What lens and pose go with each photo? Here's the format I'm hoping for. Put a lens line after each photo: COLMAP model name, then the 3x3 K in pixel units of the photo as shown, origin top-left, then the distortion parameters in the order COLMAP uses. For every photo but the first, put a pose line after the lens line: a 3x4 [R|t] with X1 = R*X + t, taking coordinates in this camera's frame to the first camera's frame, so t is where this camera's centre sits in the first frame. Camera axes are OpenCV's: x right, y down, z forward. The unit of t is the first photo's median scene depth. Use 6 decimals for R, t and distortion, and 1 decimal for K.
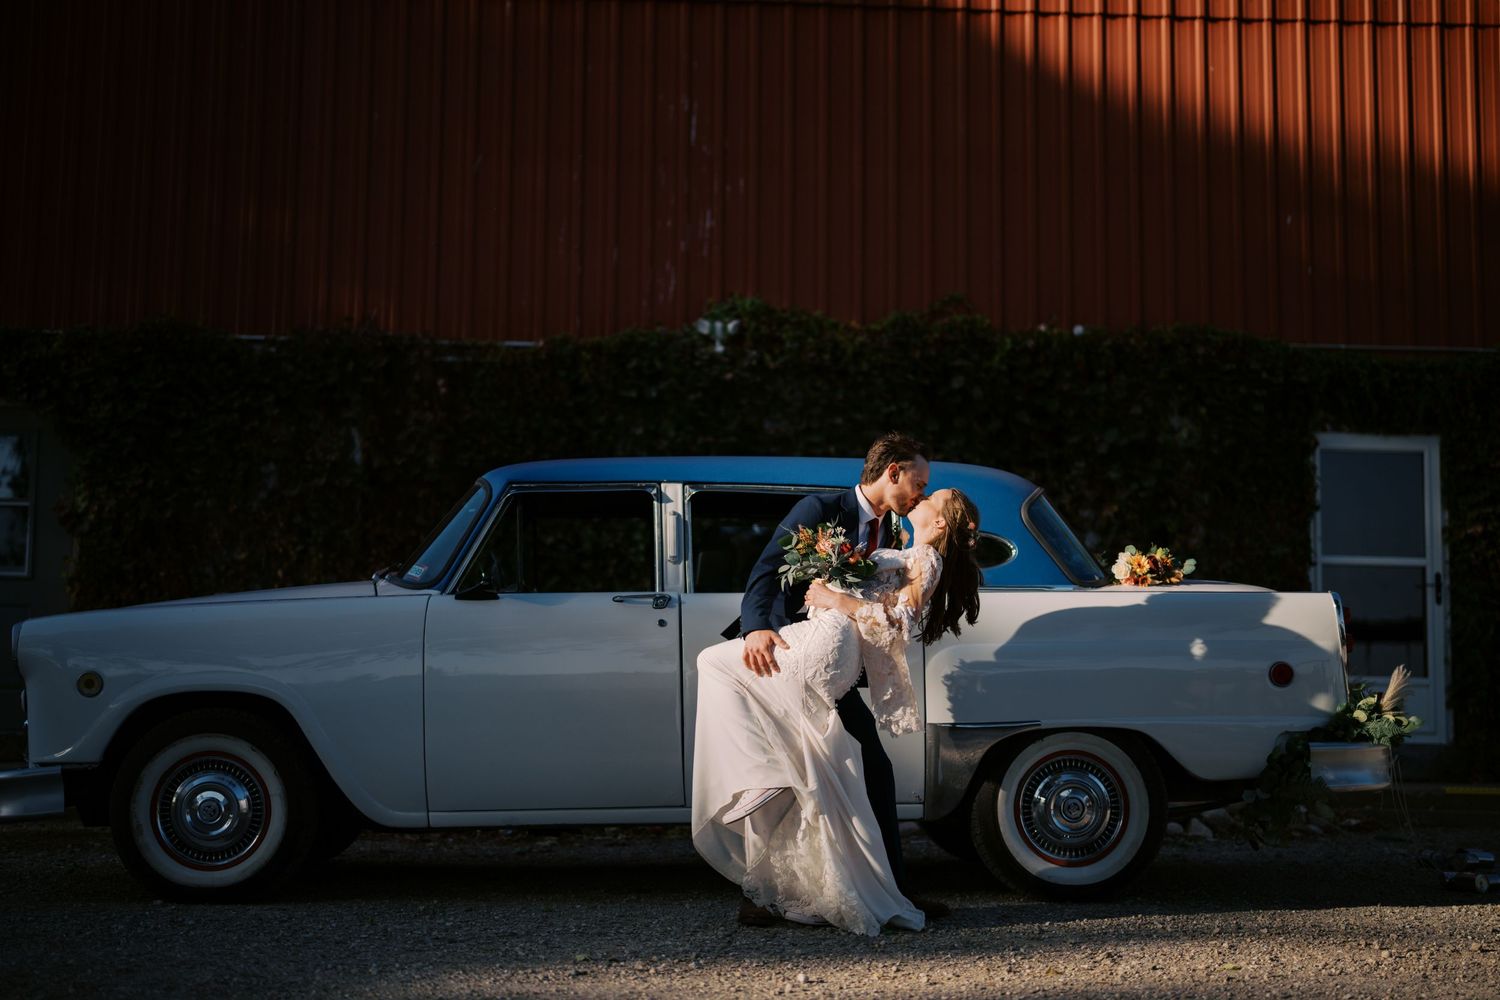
lens RADIAL K [[2232.5, 0, 820.4], [0, 2232.5, 503.1], [0, 0, 1]] dist [0.028310, 0.065165]
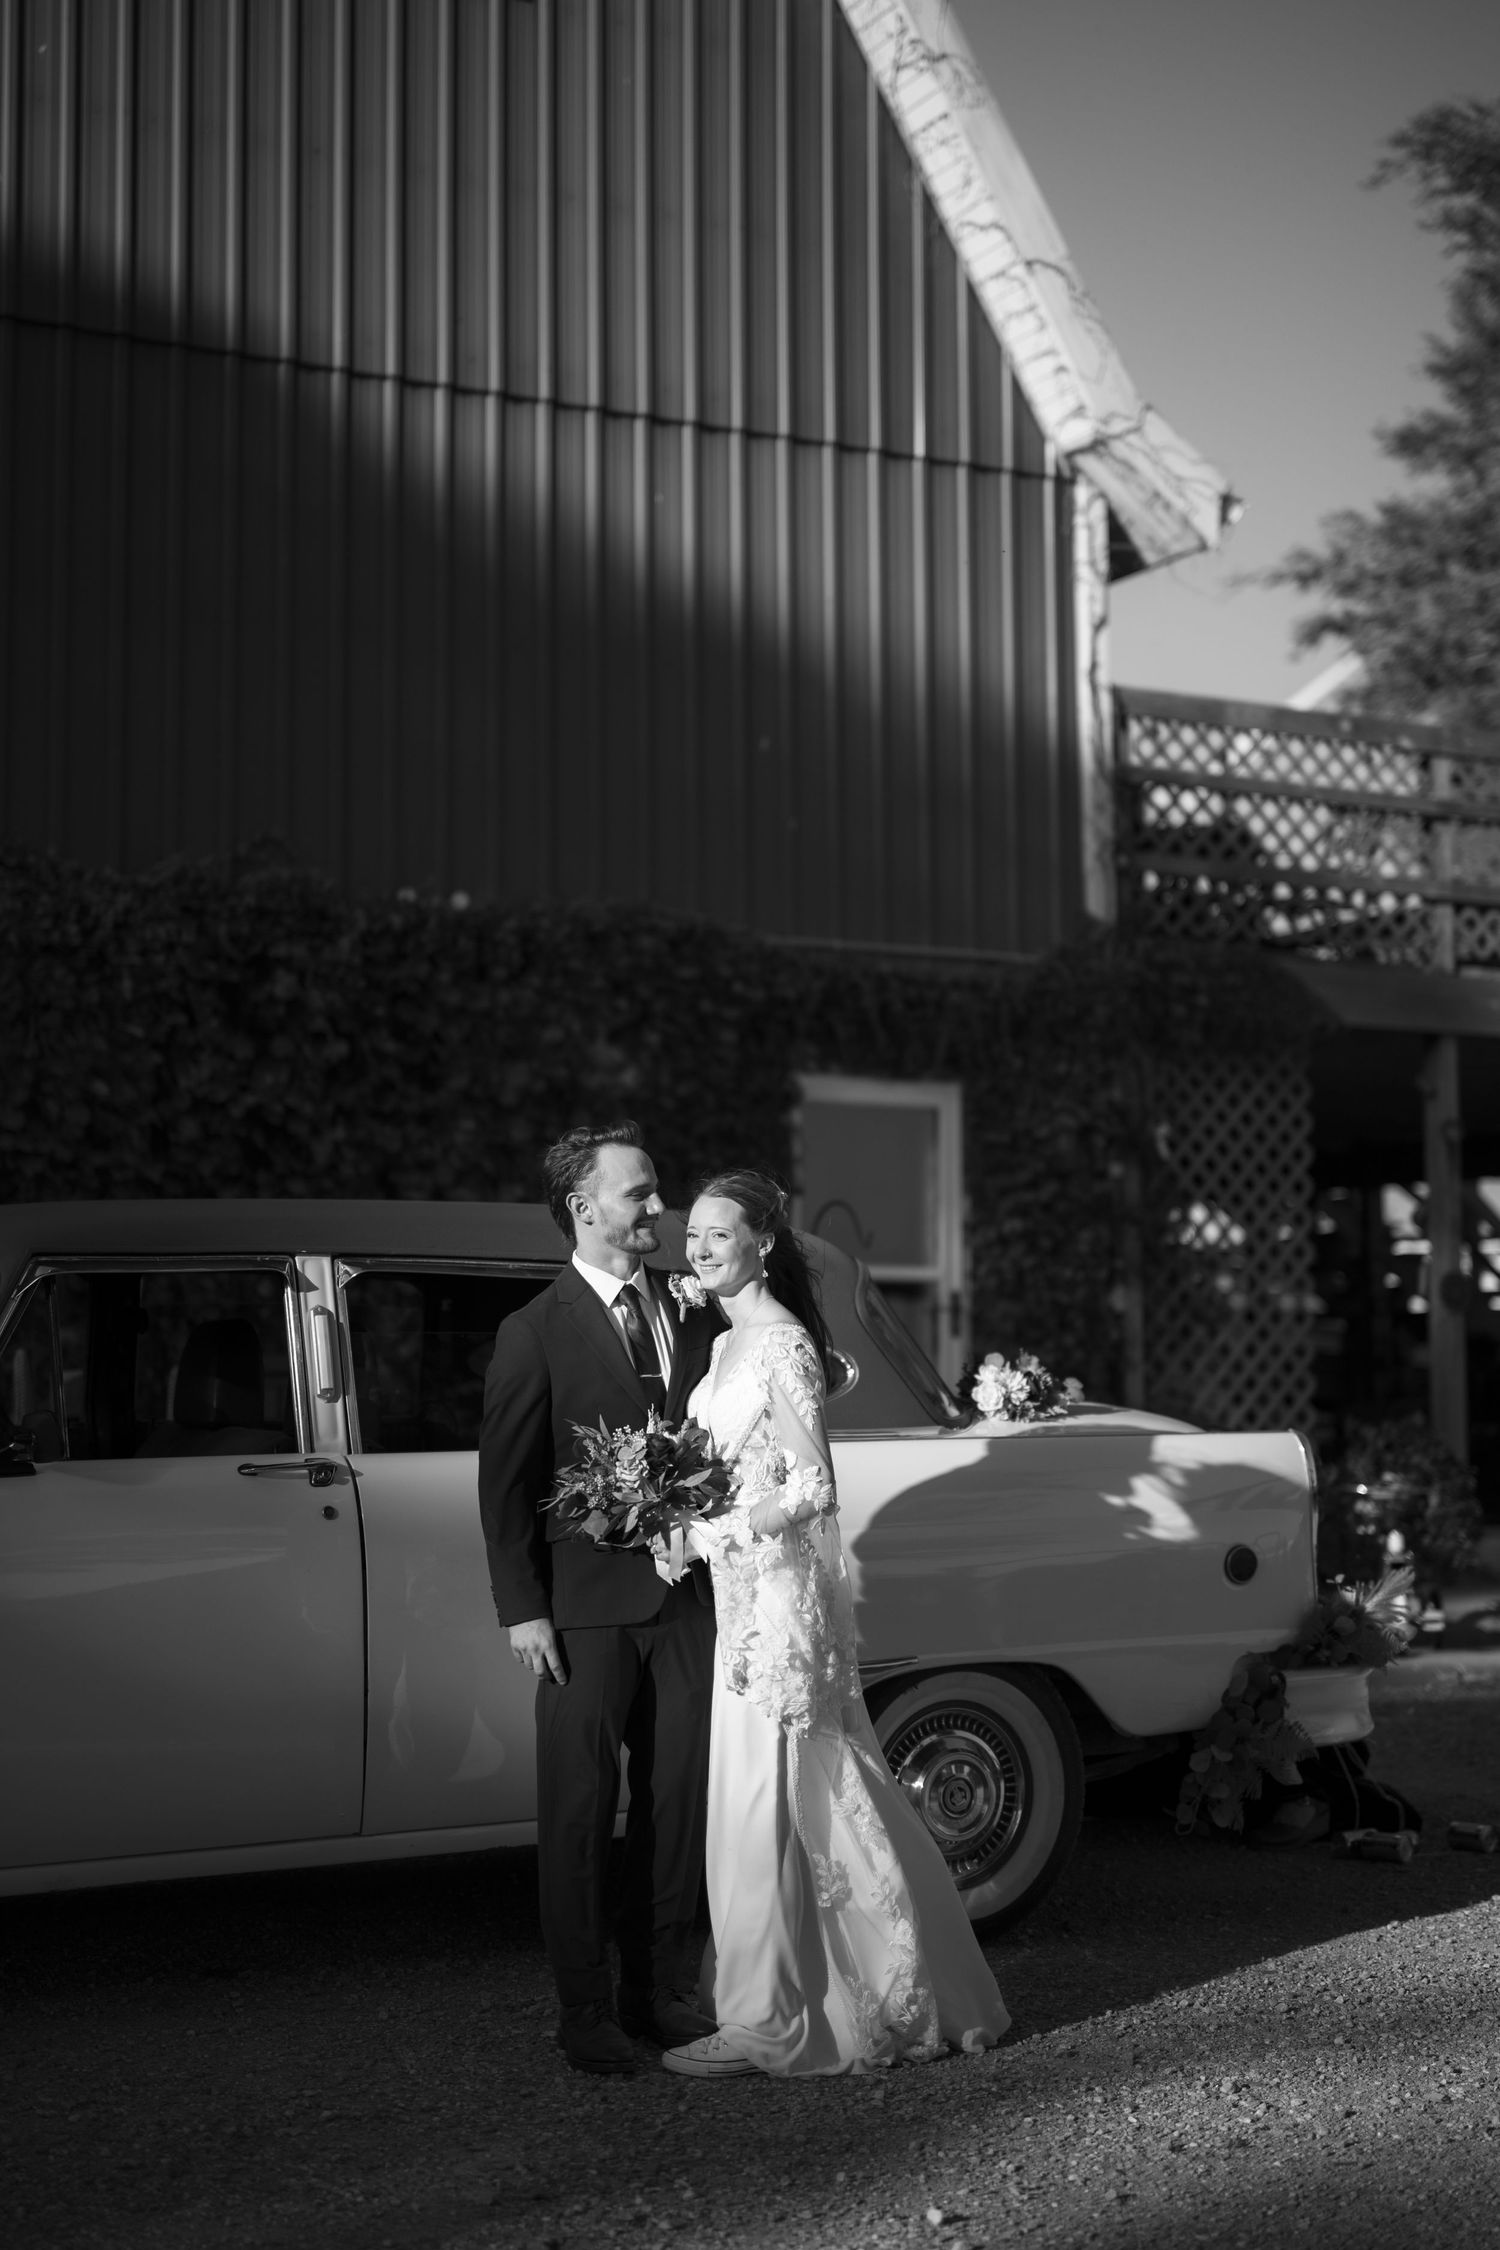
lens RADIAL K [[3348.7, 0, 750.0], [0, 3348.7, 1125.0], [0, 0, 1]] dist [0.028310, 0.065165]
pose [[0.916897, 0.023029, 0.398458, -0.184589], [-0.034834, 0.999142, 0.022412, -0.039347], [-0.397600, -0.034429, 0.916913, 0.110332]]
